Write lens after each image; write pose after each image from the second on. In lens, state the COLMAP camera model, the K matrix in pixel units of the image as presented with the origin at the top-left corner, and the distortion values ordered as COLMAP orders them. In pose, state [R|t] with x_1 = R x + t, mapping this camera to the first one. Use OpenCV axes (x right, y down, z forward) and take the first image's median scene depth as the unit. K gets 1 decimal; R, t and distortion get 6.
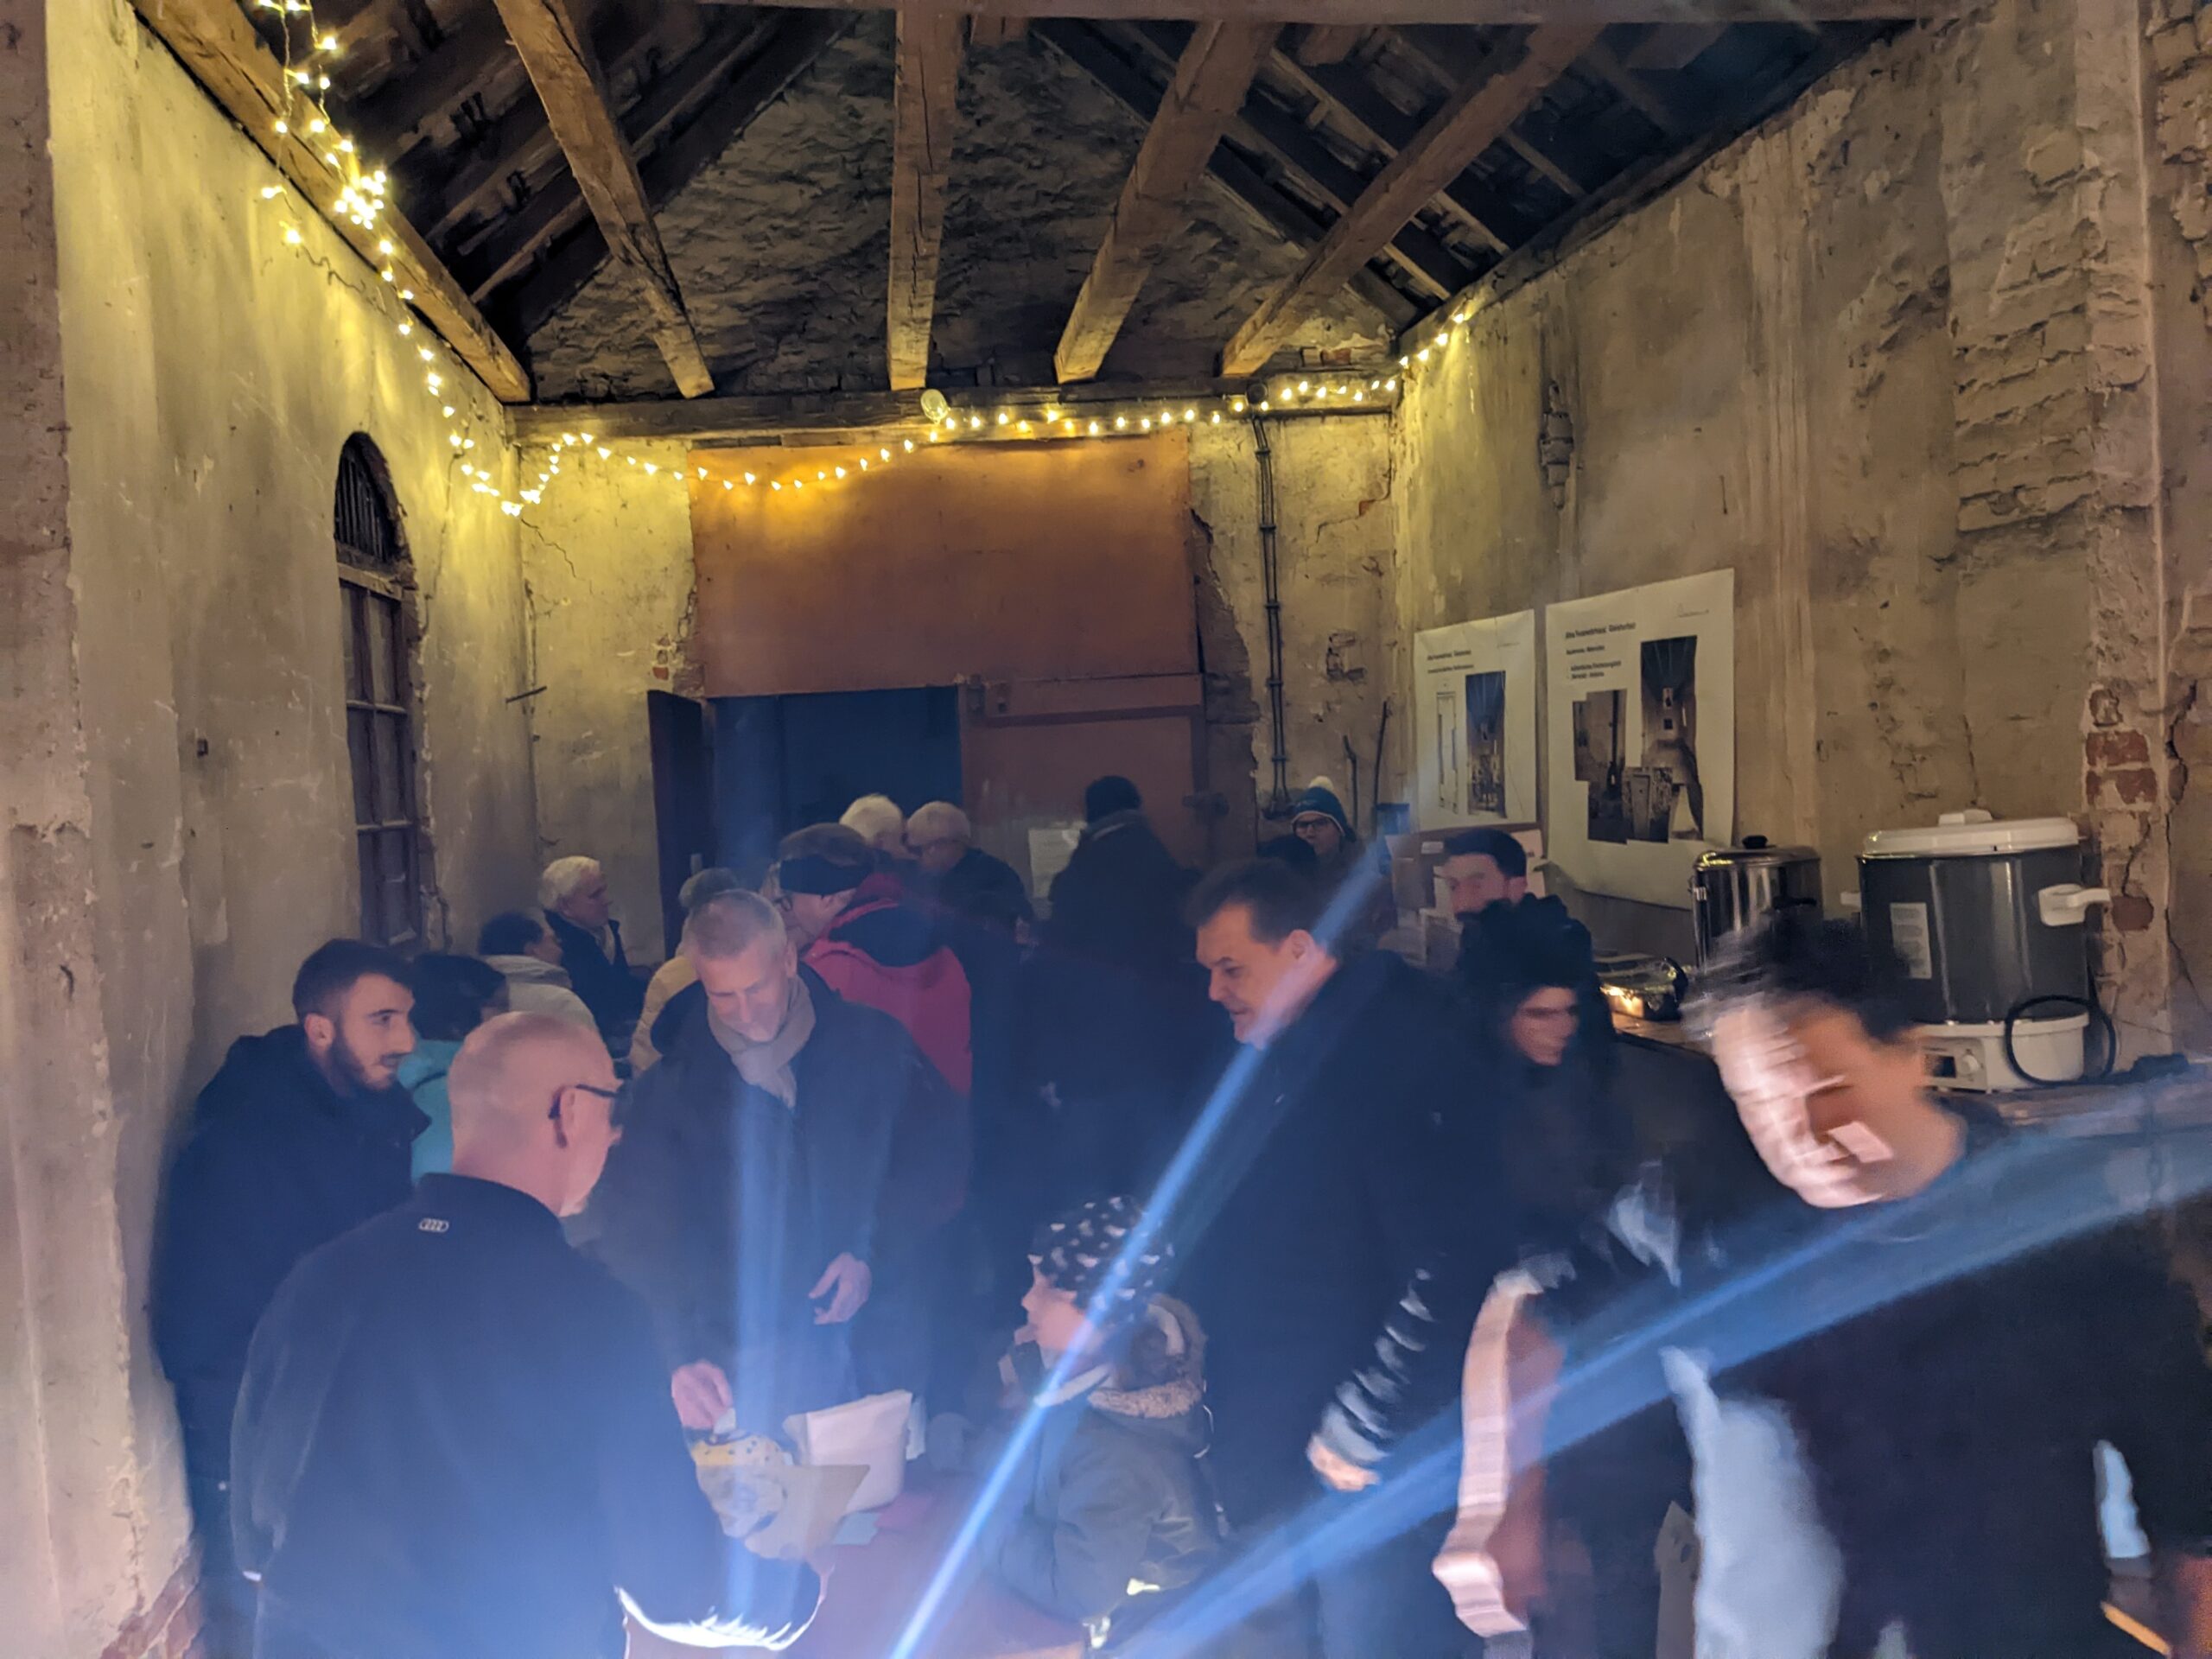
lens RADIAL K [[1731.7, 0, 1137.7], [0, 1731.7, 840.6], [0, 0, 1]] dist [0.071555, -0.097559]
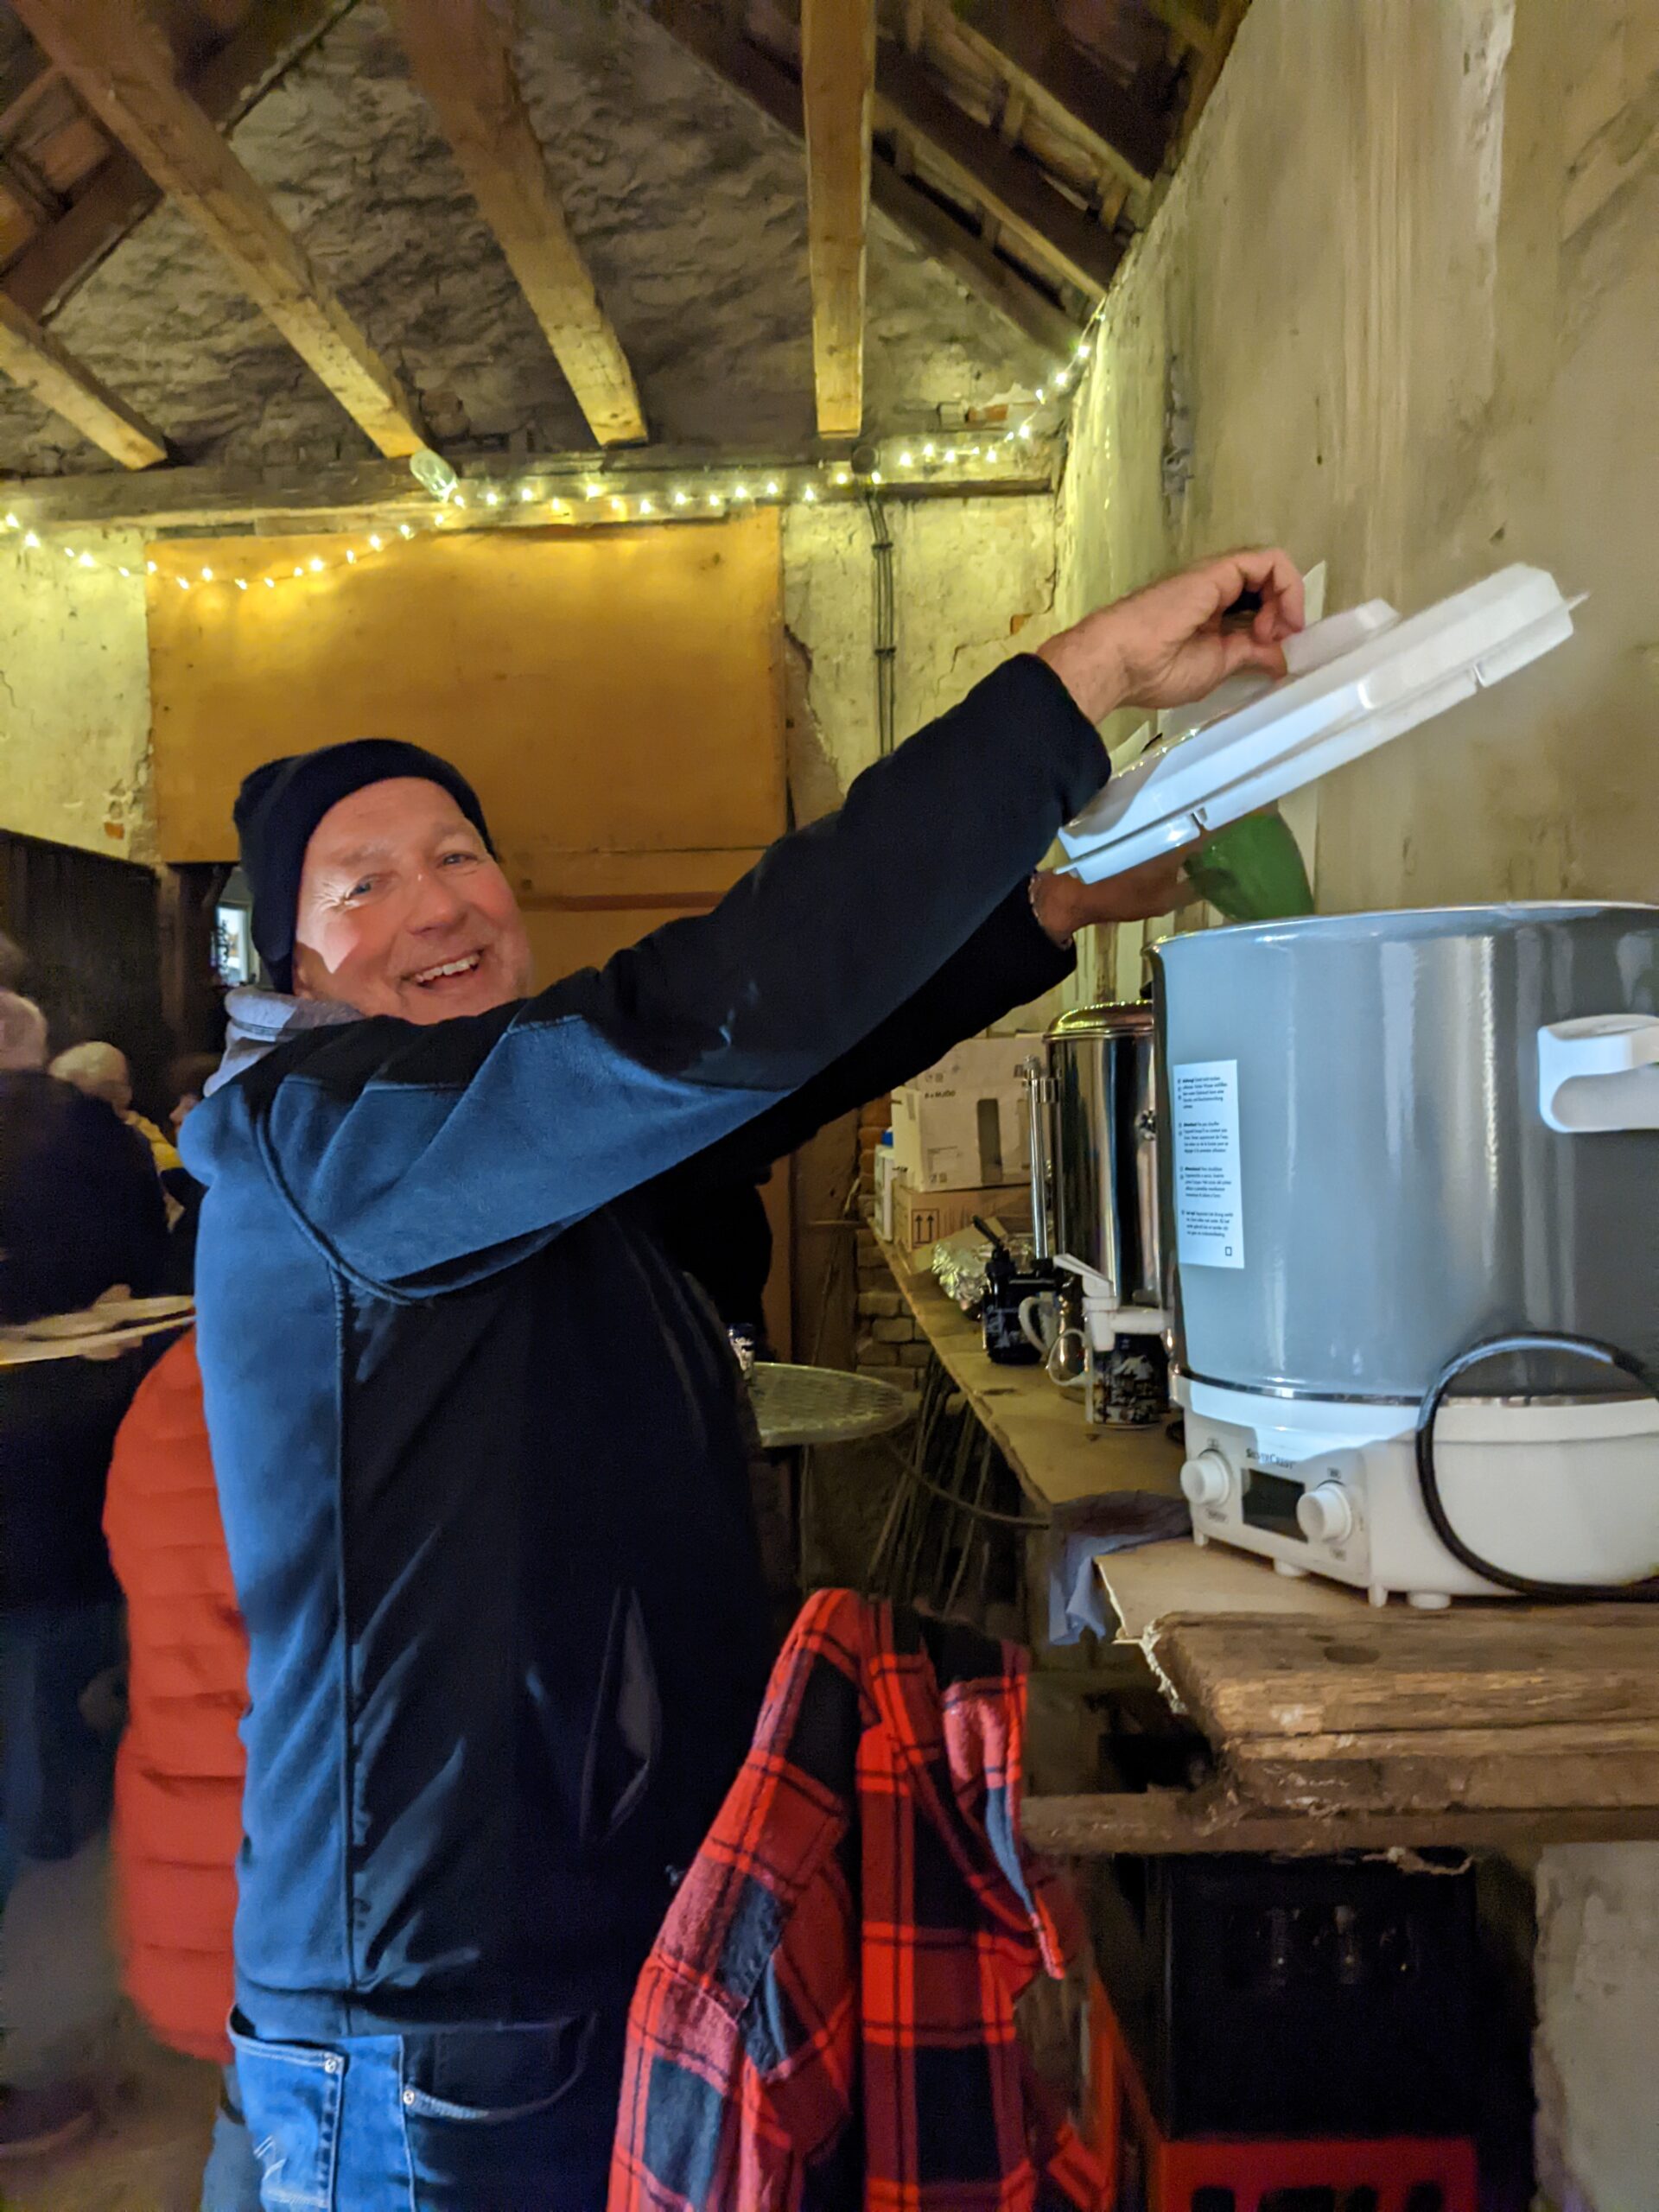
lens RADIAL K [[1791.6, 0, 831.7], [0, 1791.6, 1180.7], [0, 0, 1]] dist [-0.005657, -0.011648]
pose [[0.990491, 0.051690, -0.127500, 0.161489], [-0.047986, 0.998337, 0.031959, 0.020572], [0.128939, -0.025537, 0.991324, 0.242234]]
